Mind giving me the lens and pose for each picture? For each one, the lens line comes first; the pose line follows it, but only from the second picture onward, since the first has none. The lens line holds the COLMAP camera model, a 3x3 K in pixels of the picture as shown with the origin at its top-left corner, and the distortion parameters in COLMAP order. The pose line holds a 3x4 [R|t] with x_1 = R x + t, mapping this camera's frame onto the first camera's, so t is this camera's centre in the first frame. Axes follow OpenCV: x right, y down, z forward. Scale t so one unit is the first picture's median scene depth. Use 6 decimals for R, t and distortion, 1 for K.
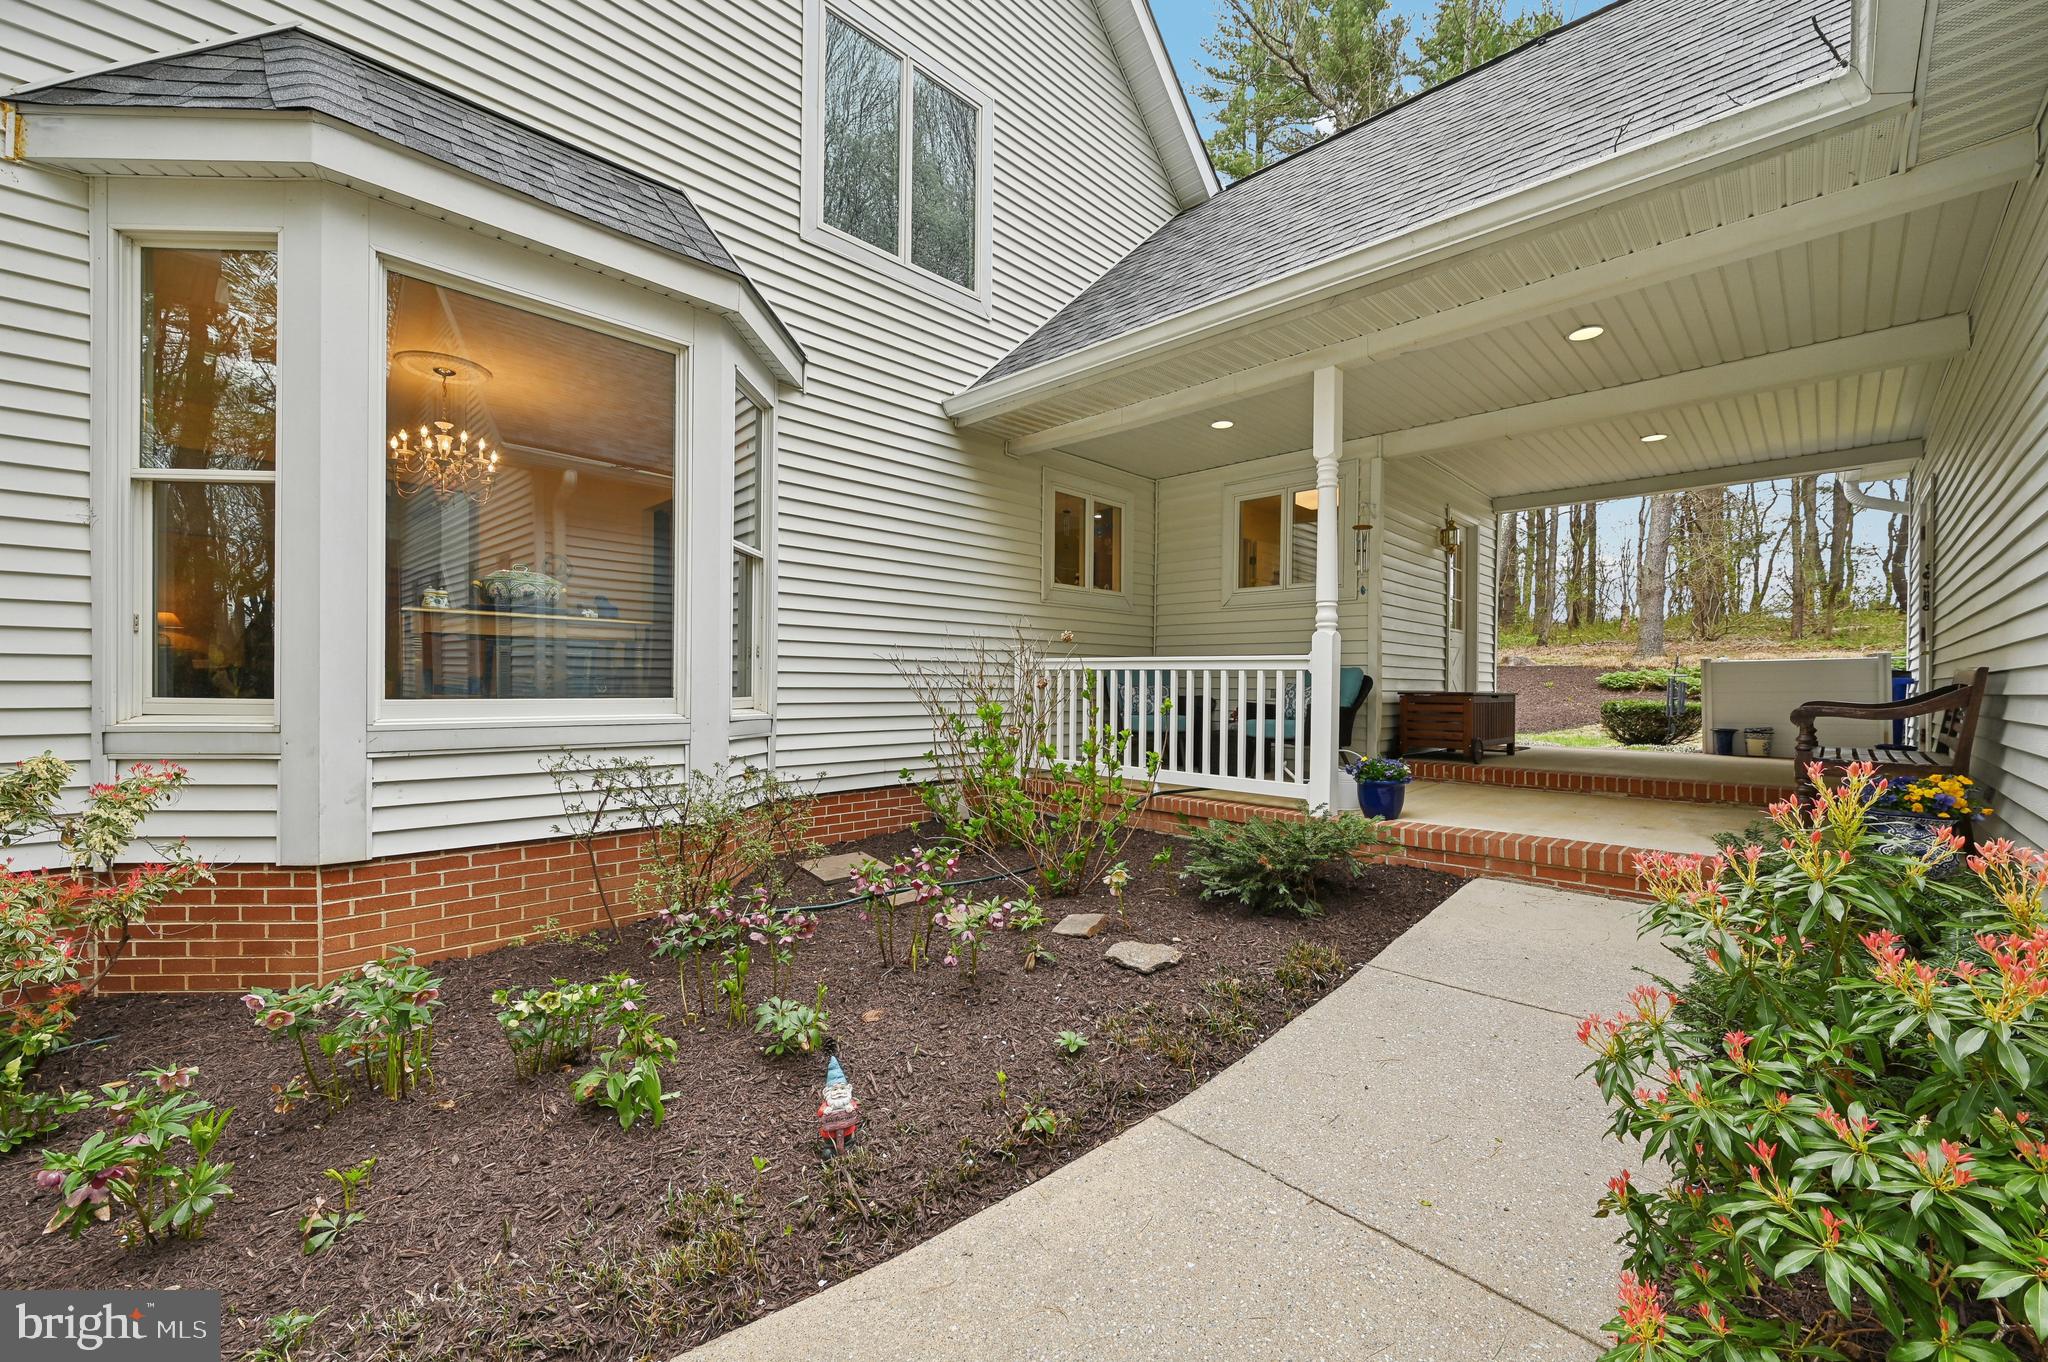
lens RADIAL K [[820.0, 0, 1035.3], [0, 820.0, 684.9], [0, 0, 1]] dist [0.000354, -0.000447]
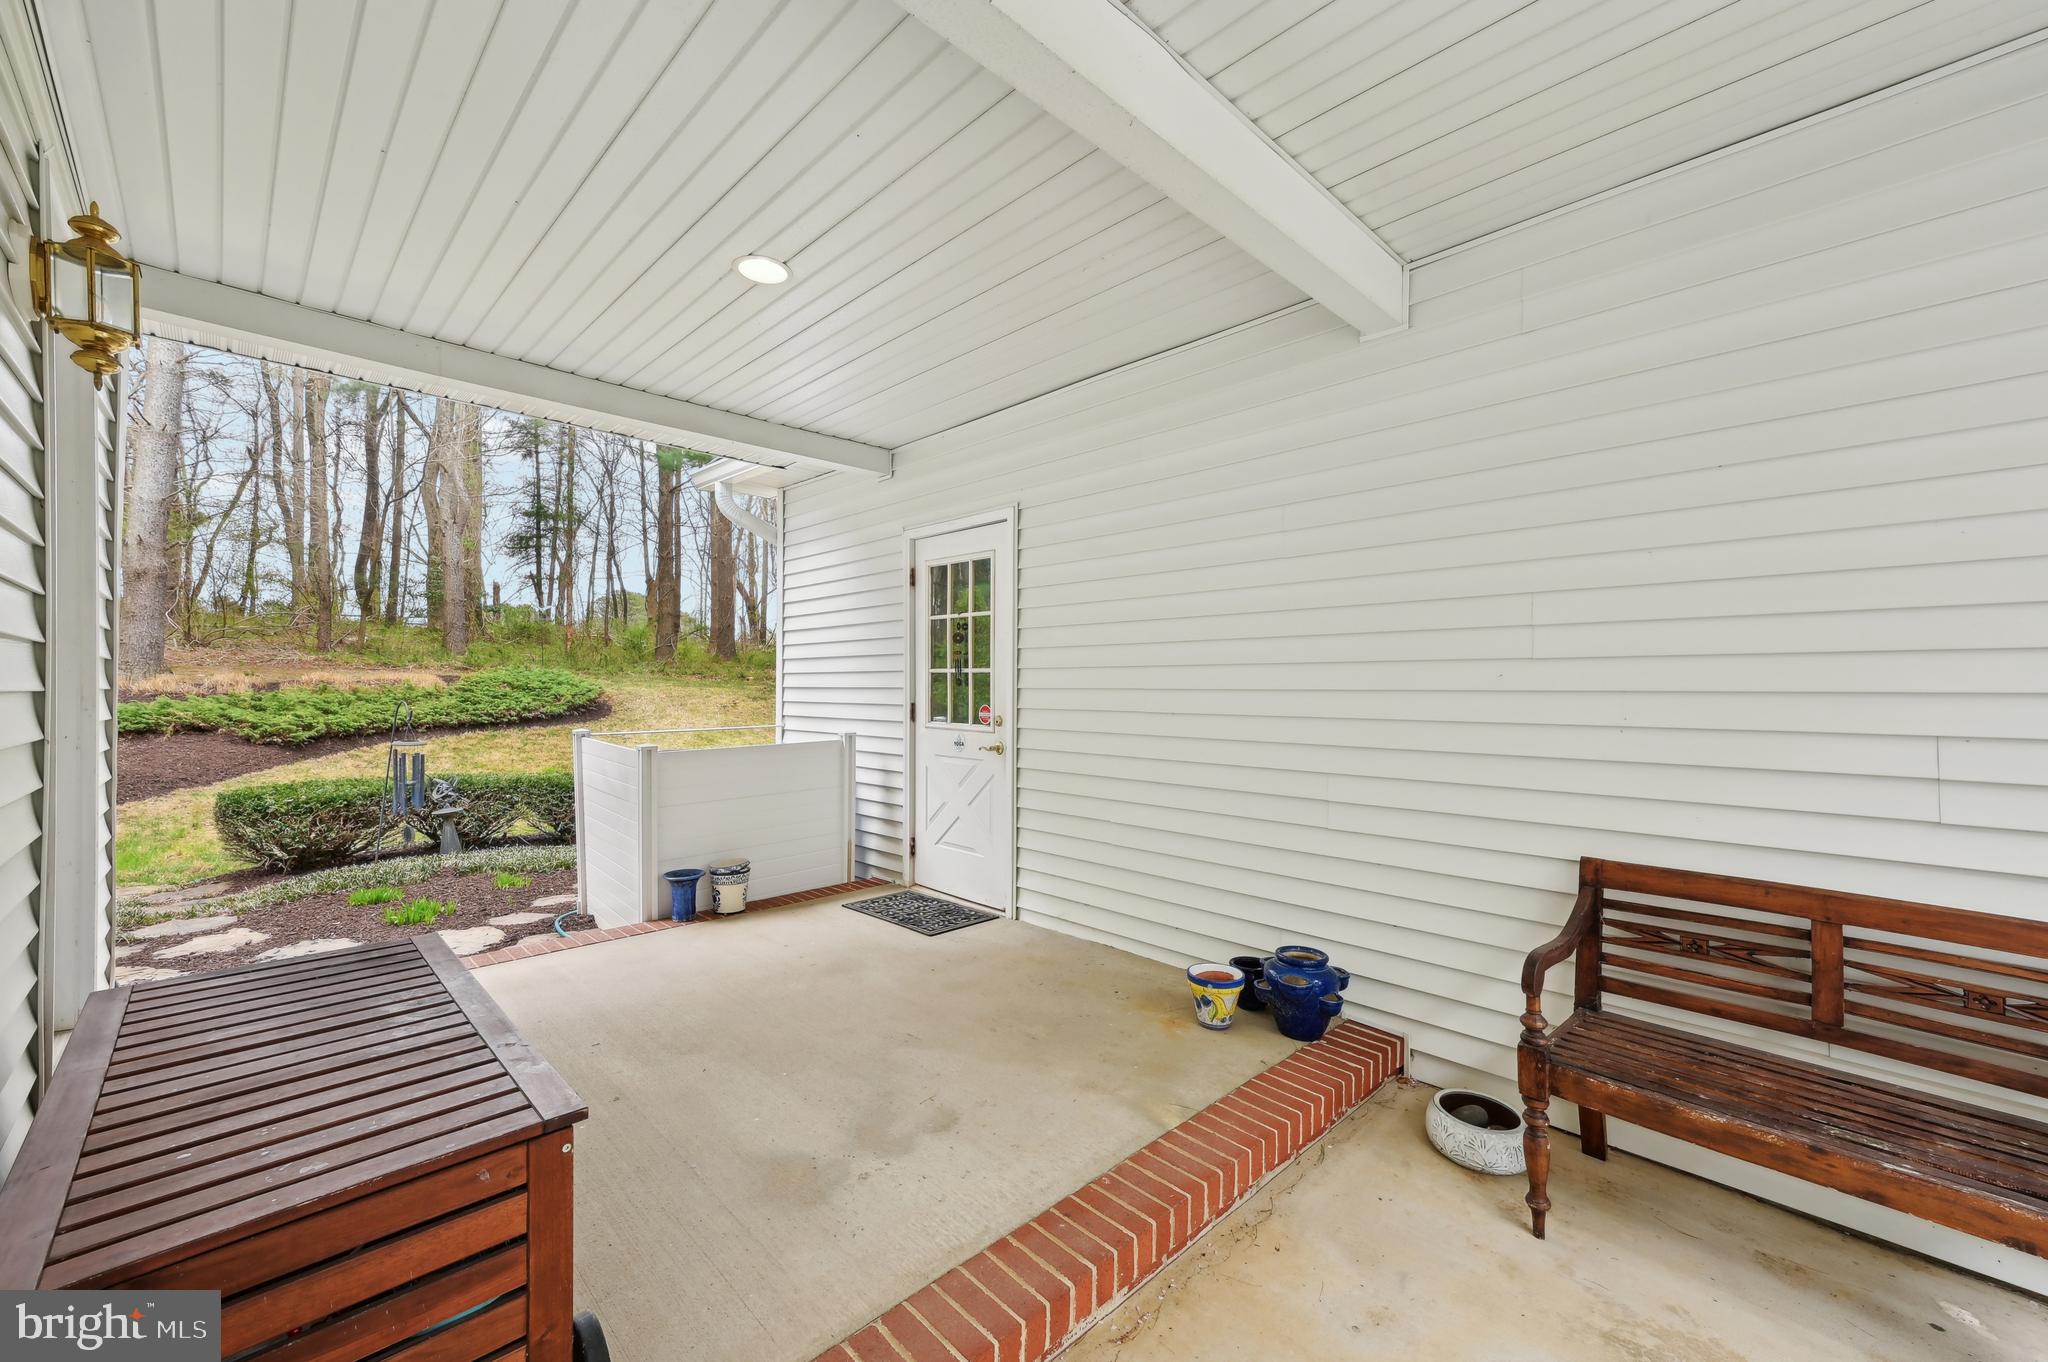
lens RADIAL K [[820.0, 0, 1025.9], [0, 820.0, 684.2], [0, 0, 1]] dist [0.000354, -0.000447]
pose [[0.016755, -0.001900, 0.999858, 0.104490], [-0.004404, 0.999988, 0.001974, -0.028427], [-0.999850, -0.004436, 0.016746, 0.276947]]
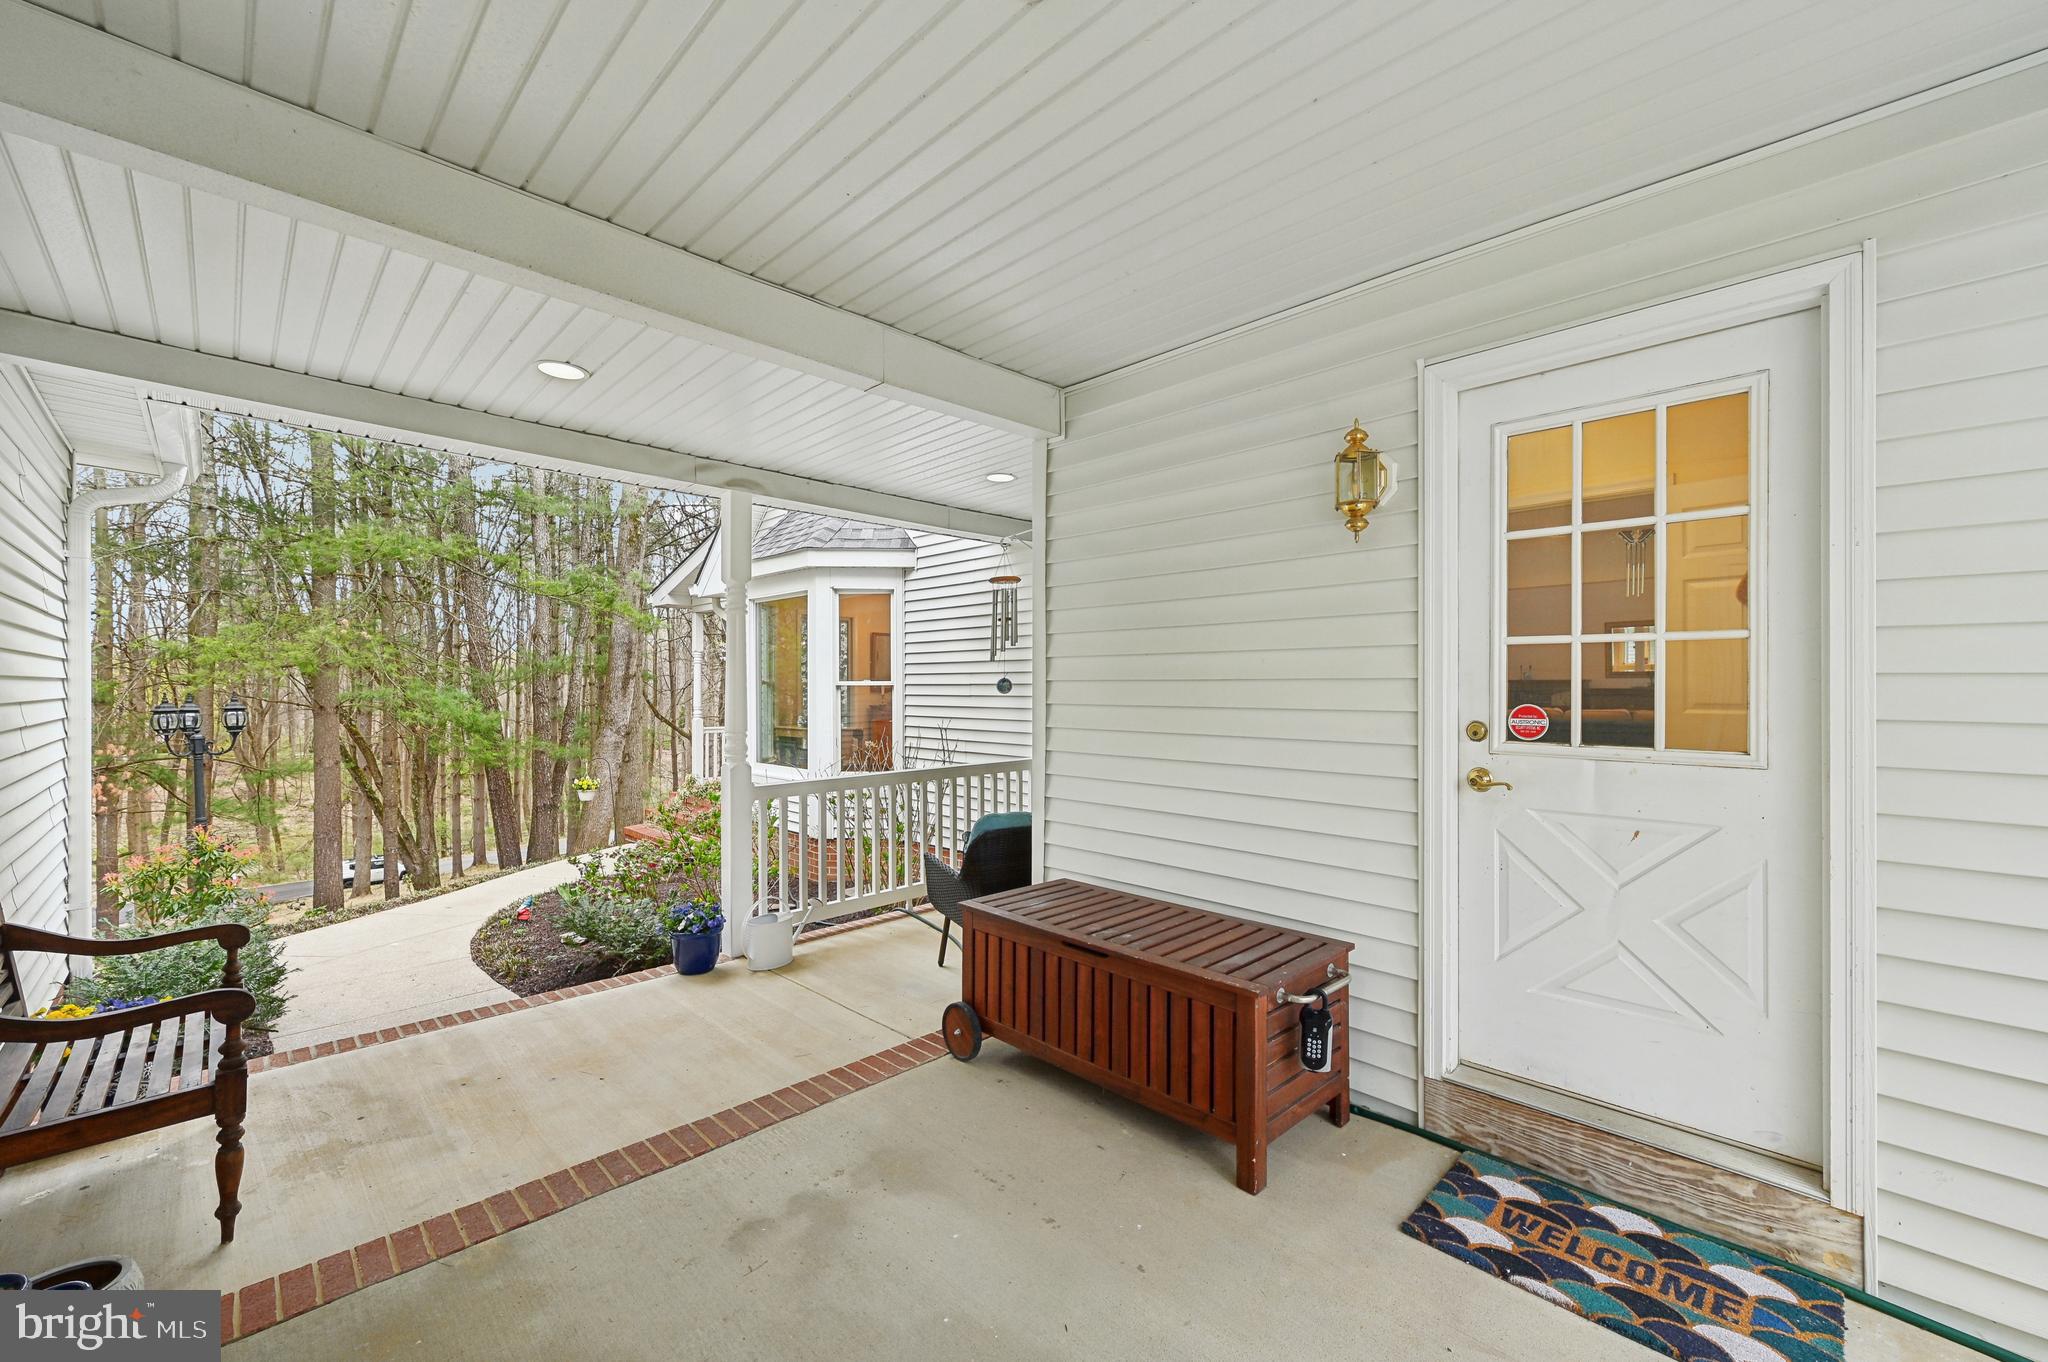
lens RADIAL K [[820.0, 0, 1033.3], [0, 820.0, 686.7], [0, 0, 1]] dist [0.000354, -0.000447]
pose [[-0.008433, -0.004323, -0.999955, 0.312978], [-0.003210, 0.999986, -0.004296, -0.035440], [0.999959, 0.003173, -0.008447, 0.324678]]
